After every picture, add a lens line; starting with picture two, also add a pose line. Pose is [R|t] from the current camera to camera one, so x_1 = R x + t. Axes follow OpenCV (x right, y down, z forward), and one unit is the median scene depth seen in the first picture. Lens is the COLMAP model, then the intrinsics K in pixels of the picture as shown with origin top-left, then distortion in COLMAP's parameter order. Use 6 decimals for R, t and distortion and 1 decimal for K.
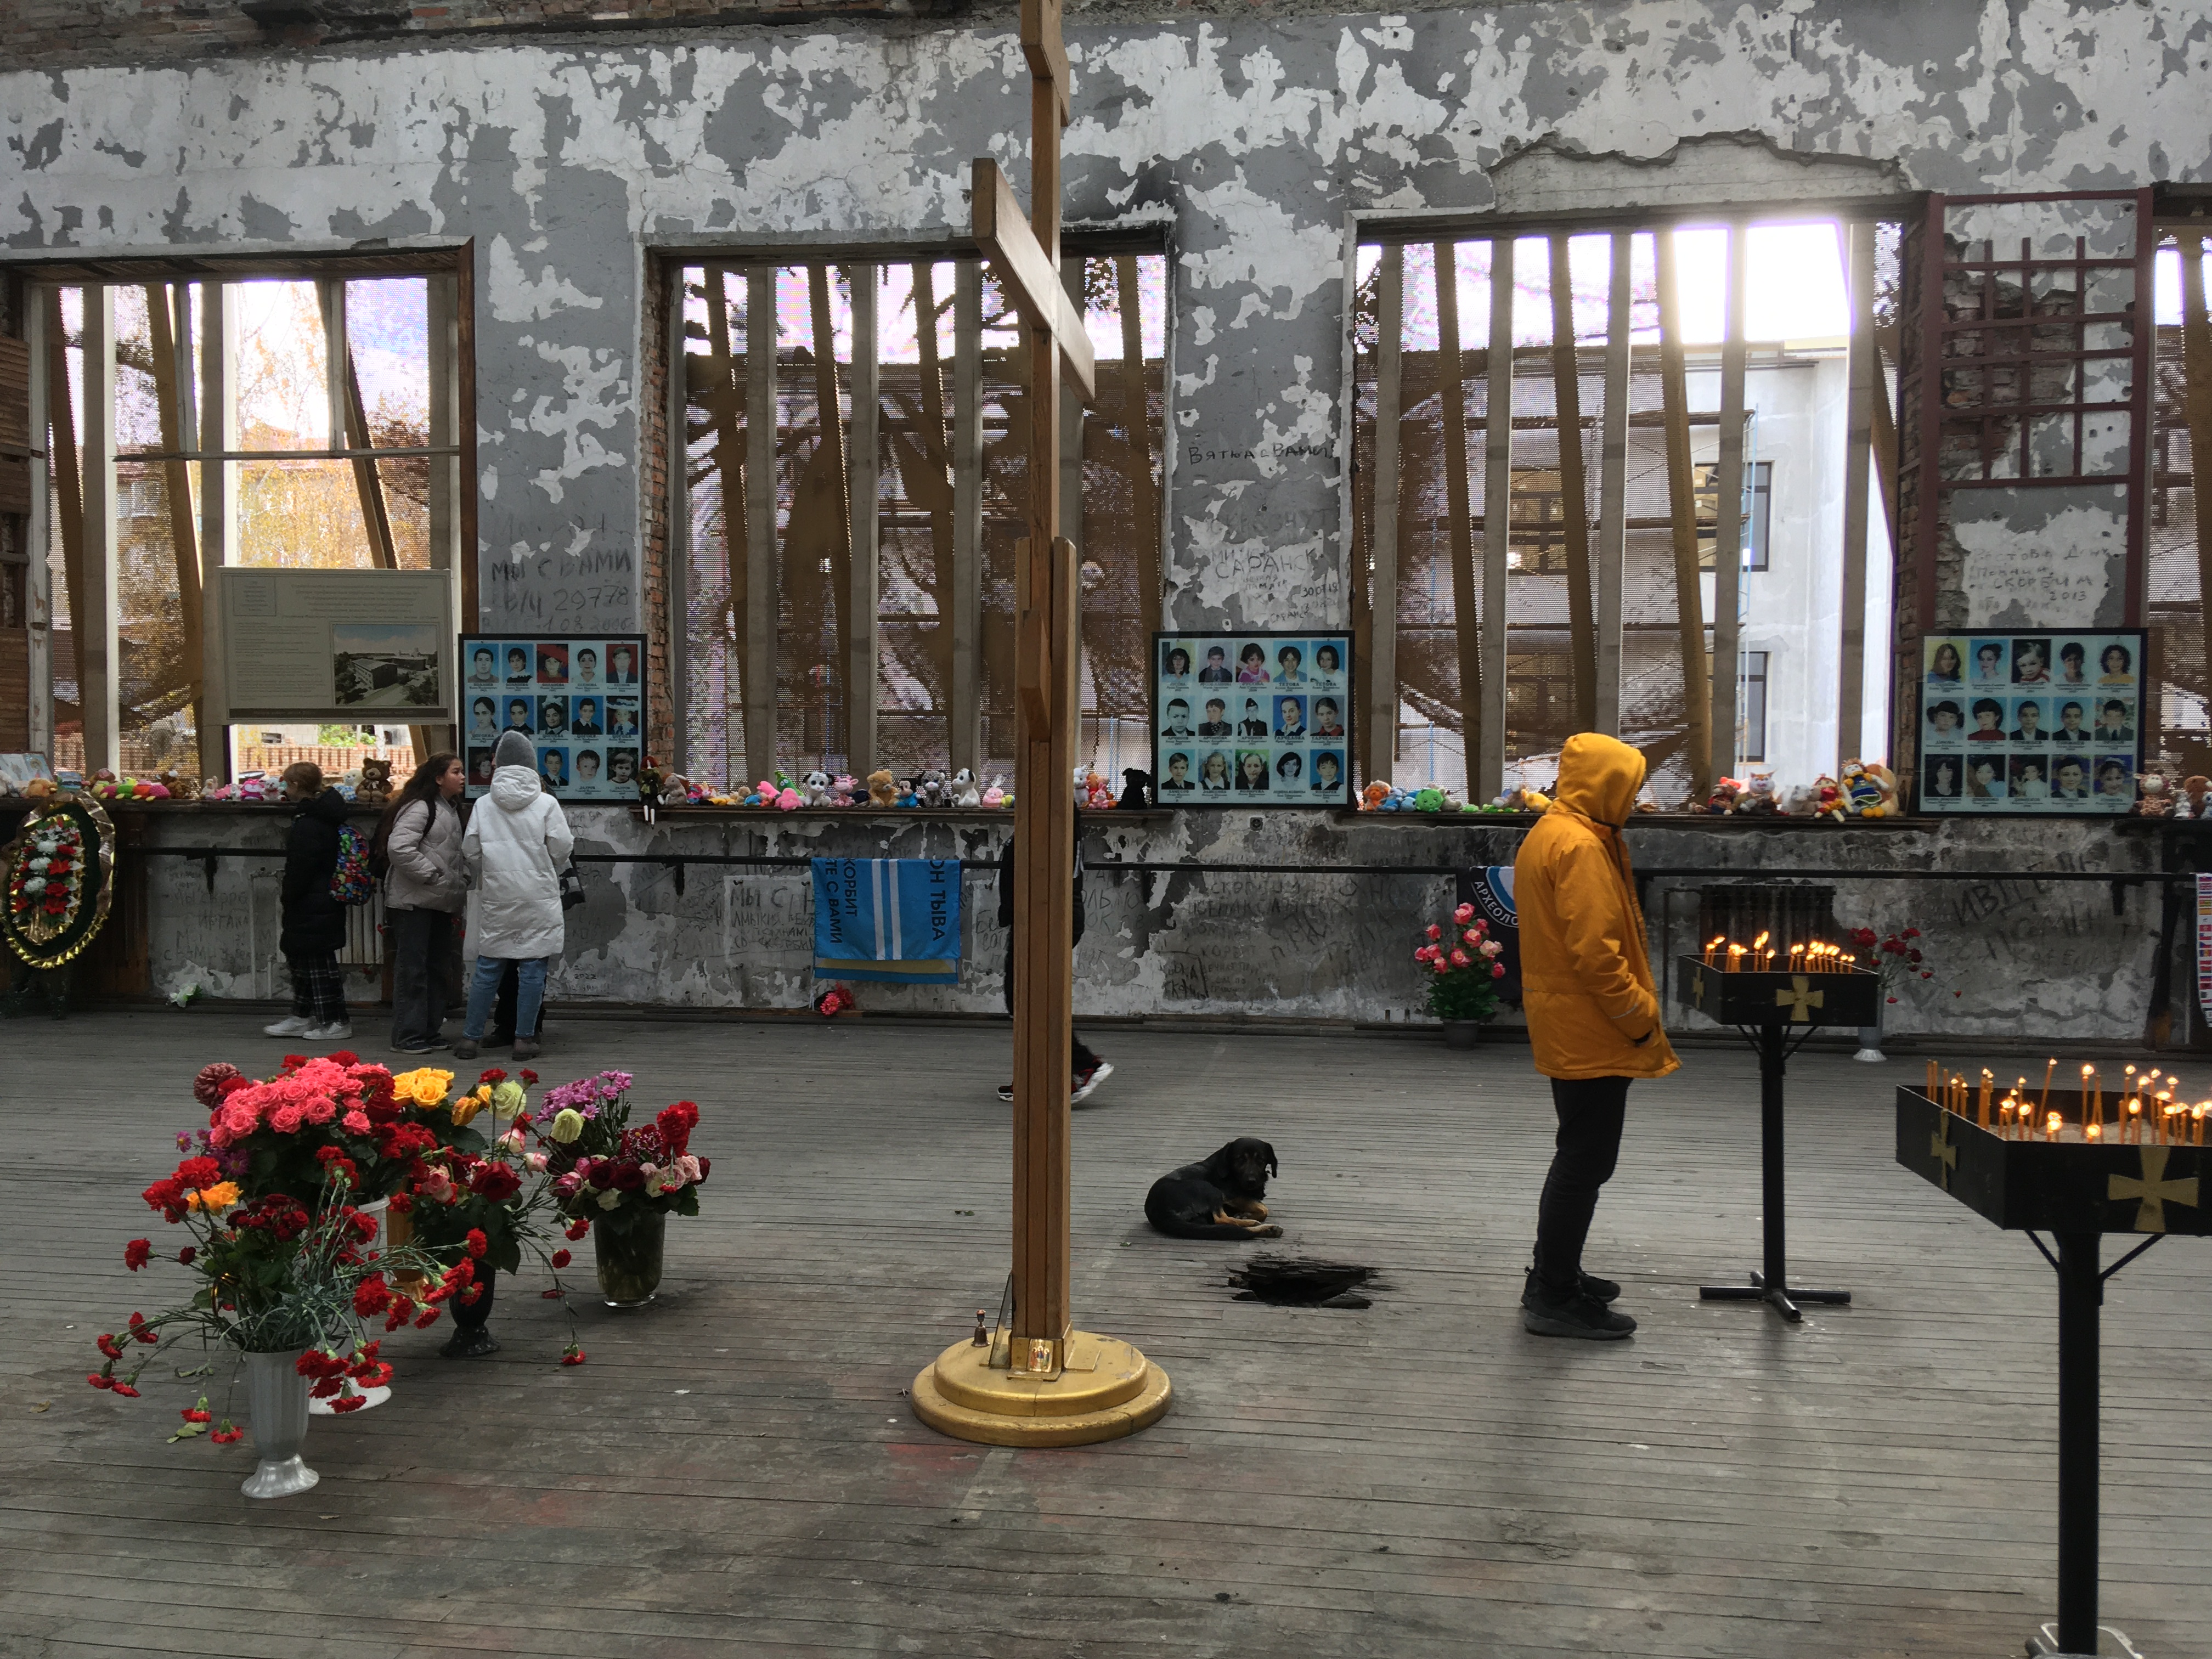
lens RADIAL K [[1883.5, 0, 1110.7], [0, 1883.5, 834.6], [0, 0, 1]] dist [0.117883, -0.172099]
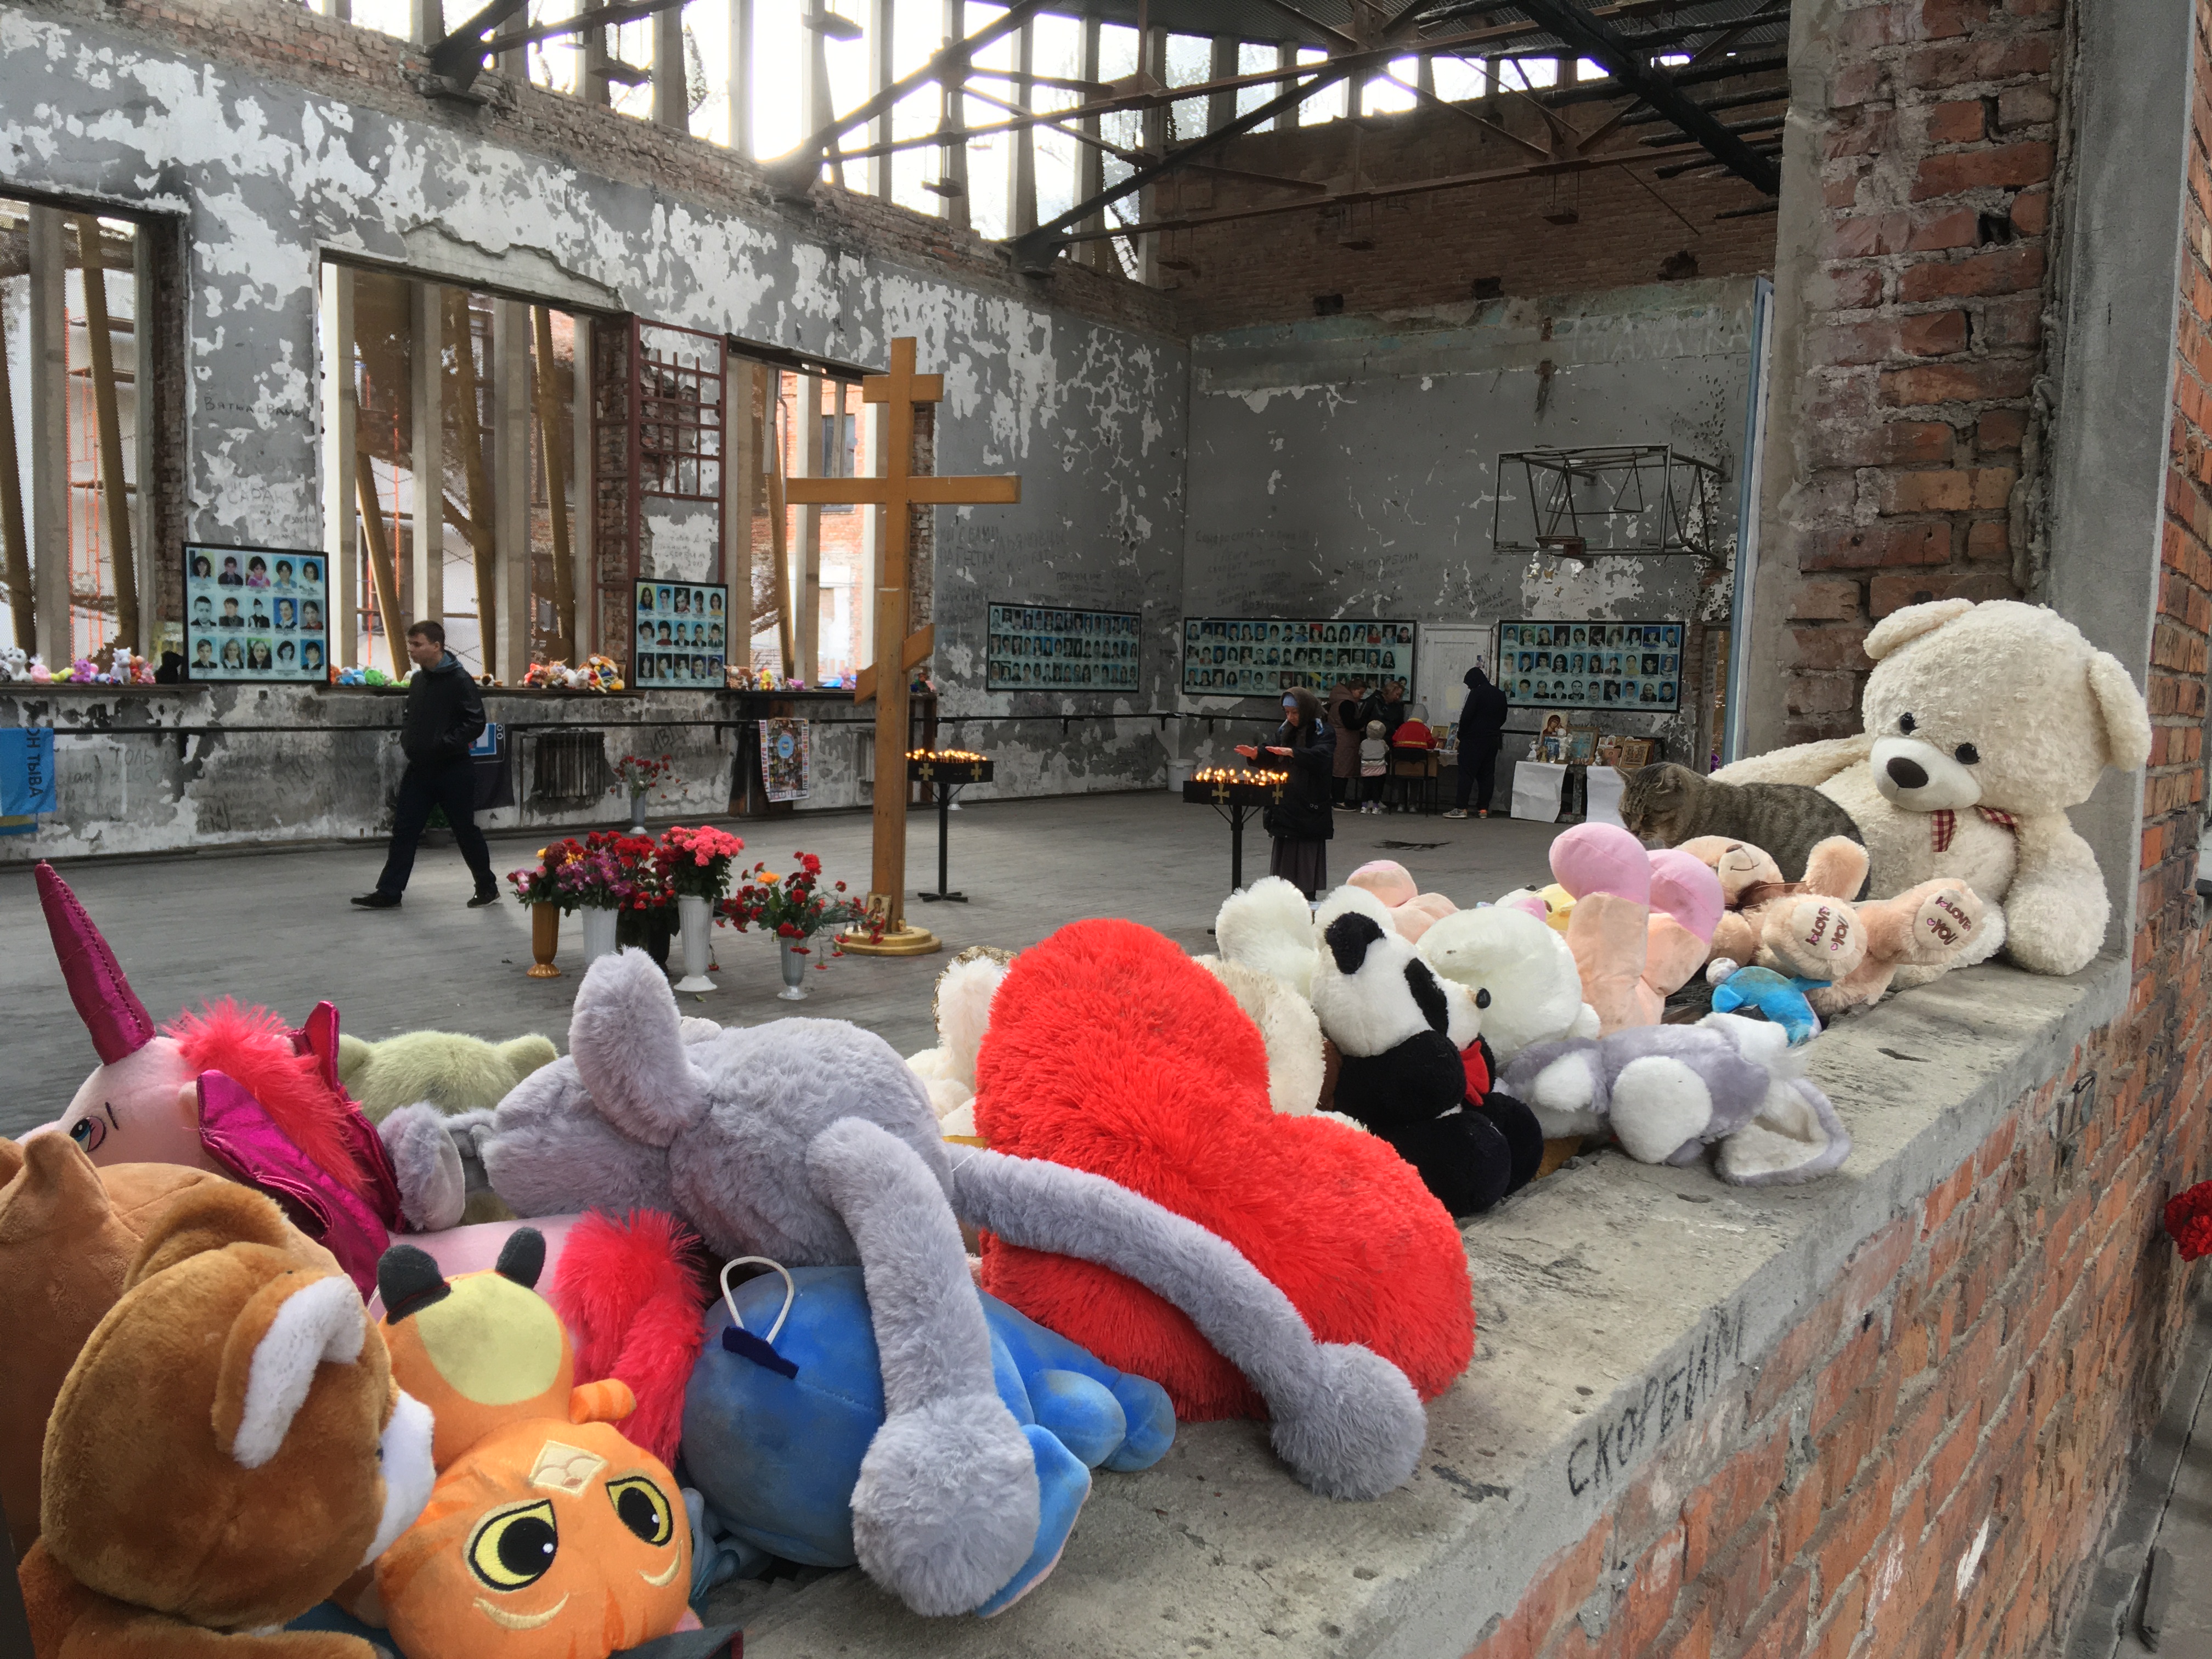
lens RADIAL K [[1883.5, 0, 1110.7], [0, 1883.5, 834.6], [0, 0, 1]] dist [0.117883, -0.172099]
pose [[0.457168, -0.072865, 0.886390, -0.844297], [0.000366, 0.996654, 0.081740, -0.017740], [-0.889380, -0.037044, 0.455665, -0.134311]]
